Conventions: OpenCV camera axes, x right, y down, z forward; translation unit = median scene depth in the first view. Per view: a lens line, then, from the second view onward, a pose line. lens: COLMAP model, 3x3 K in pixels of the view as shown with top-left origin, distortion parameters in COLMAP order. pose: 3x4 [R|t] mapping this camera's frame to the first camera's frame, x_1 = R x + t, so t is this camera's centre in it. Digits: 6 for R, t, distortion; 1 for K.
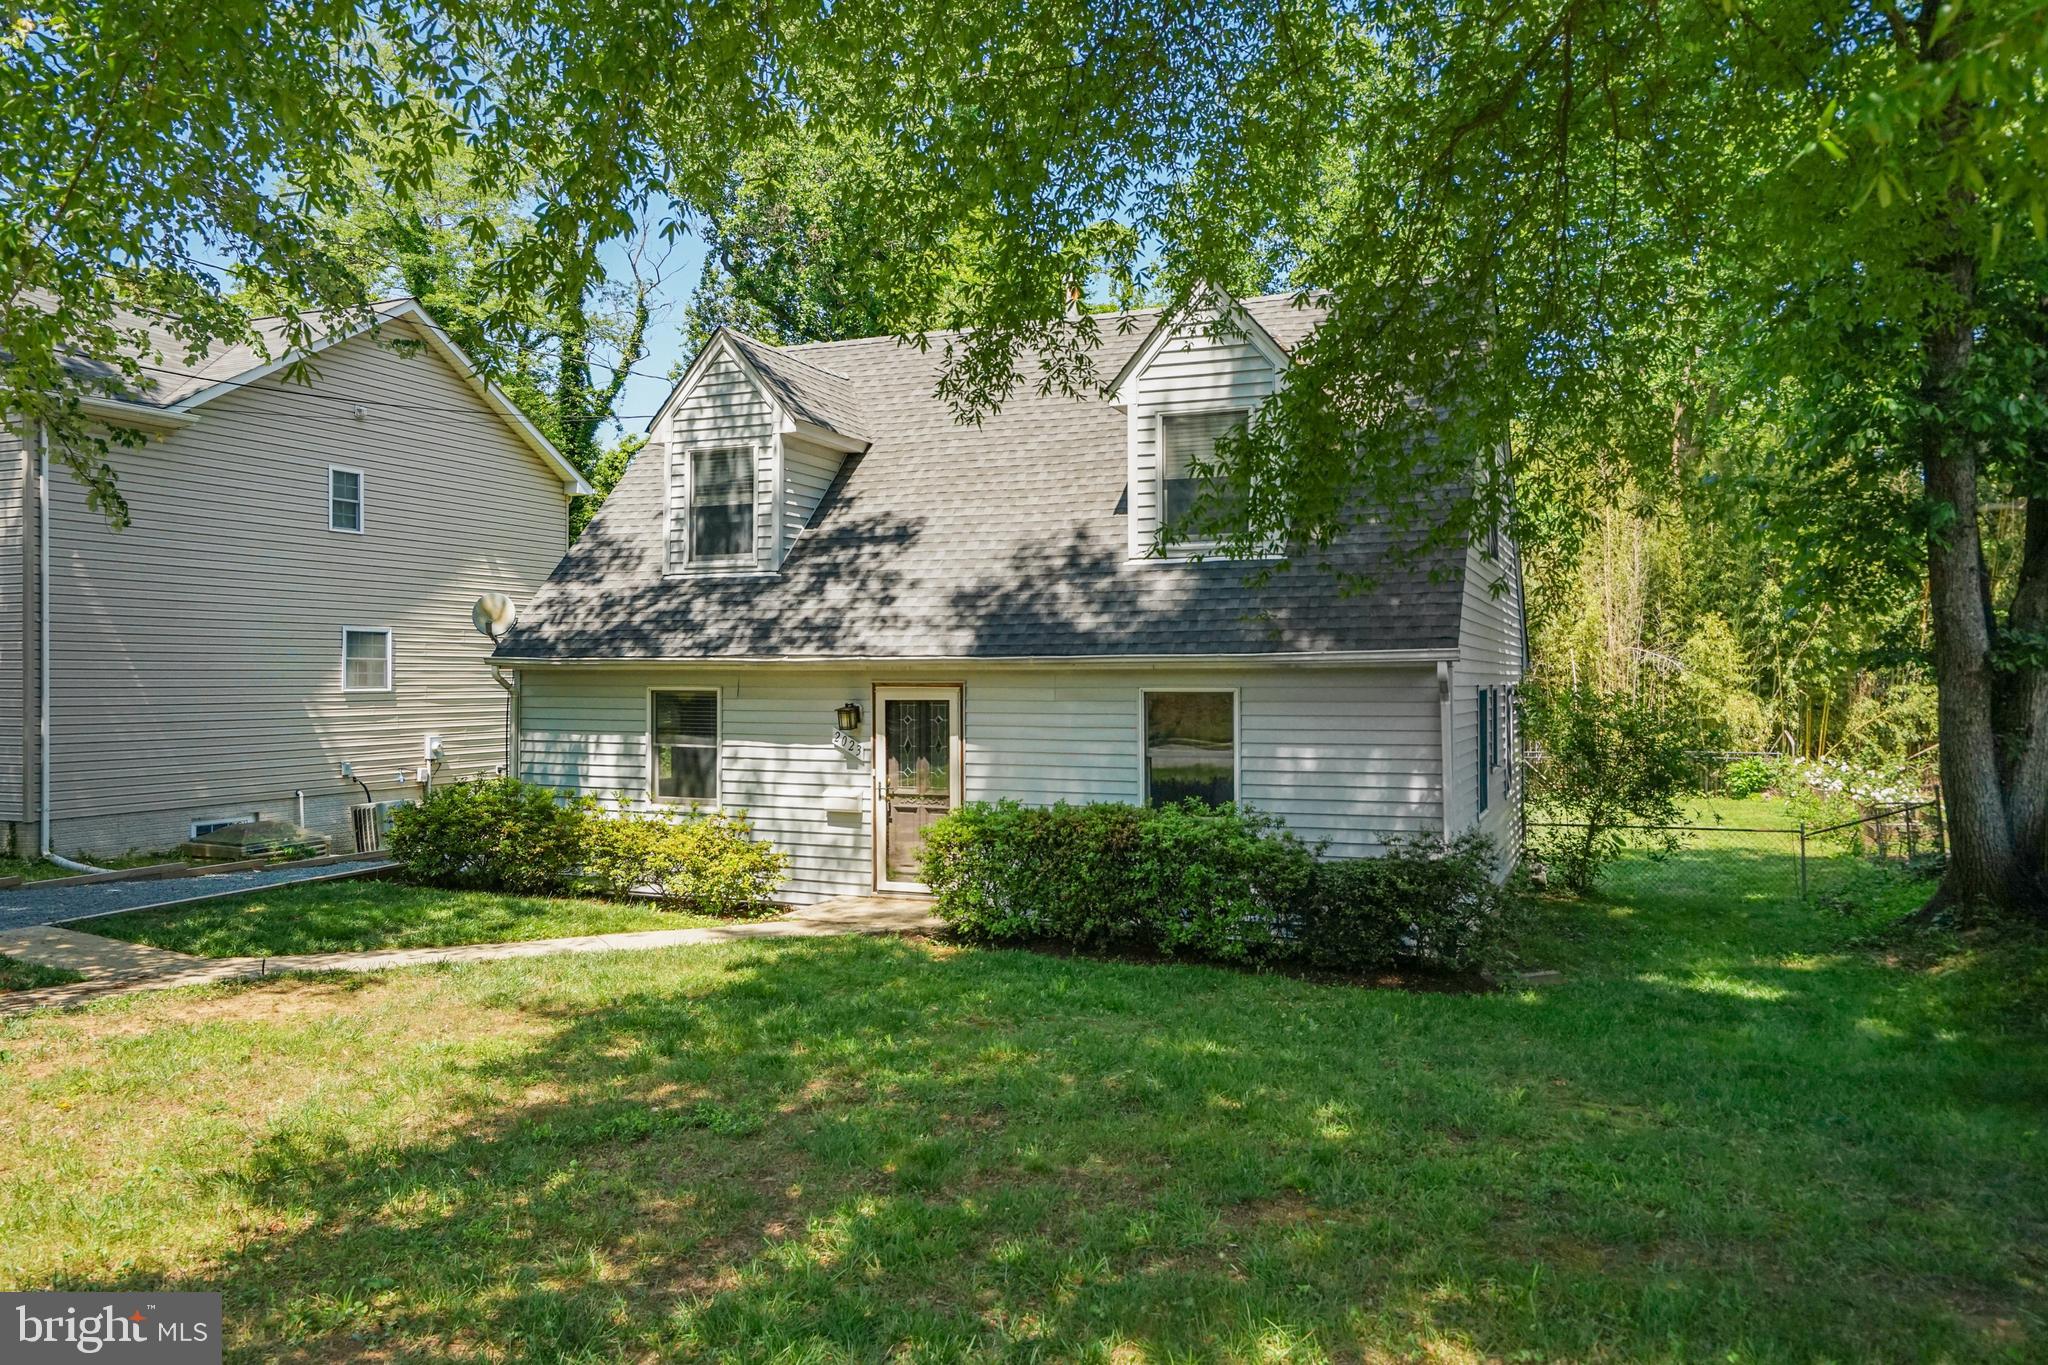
lens RADIAL K [[1481.8, 0, 1024.0], [0, 1481.8, 682.5], [0, 0, 1]] dist [0.065673, -0.047938]
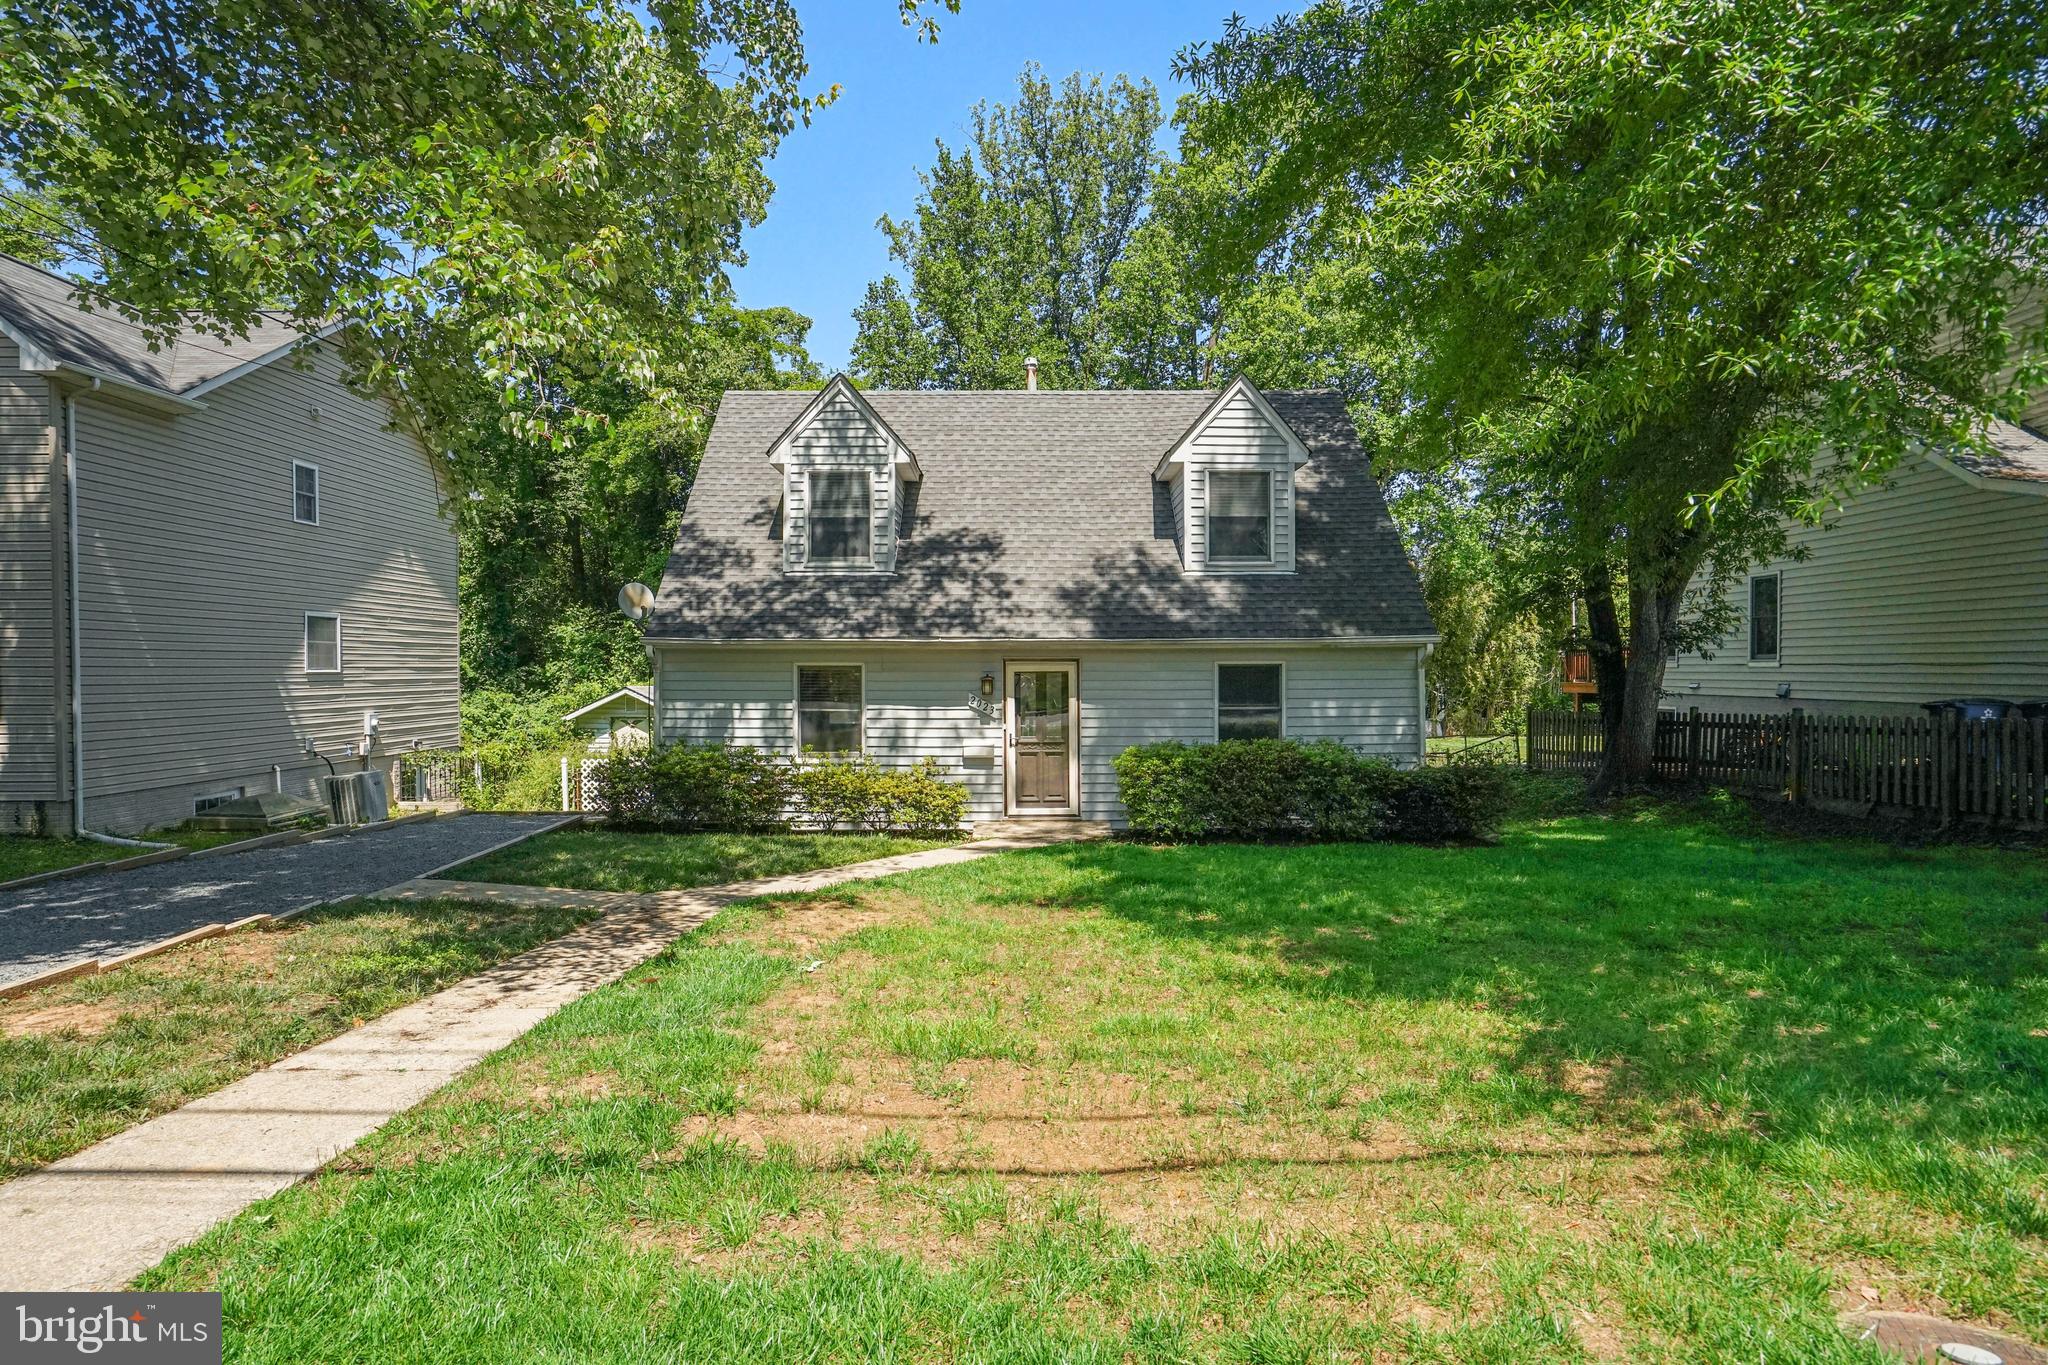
lens RADIAL K [[1151.4, 0, 1019.9], [0, 1151.4, 690.3], [0, 0, 1]] dist [-0.004755, 0.000208]
pose [[0.908583, -0.009251, 0.417601, -0.476260], [0.003667, 0.999893, 0.014173, 0.012948], [-0.417688, -0.011346, 0.908520, 0.060550]]
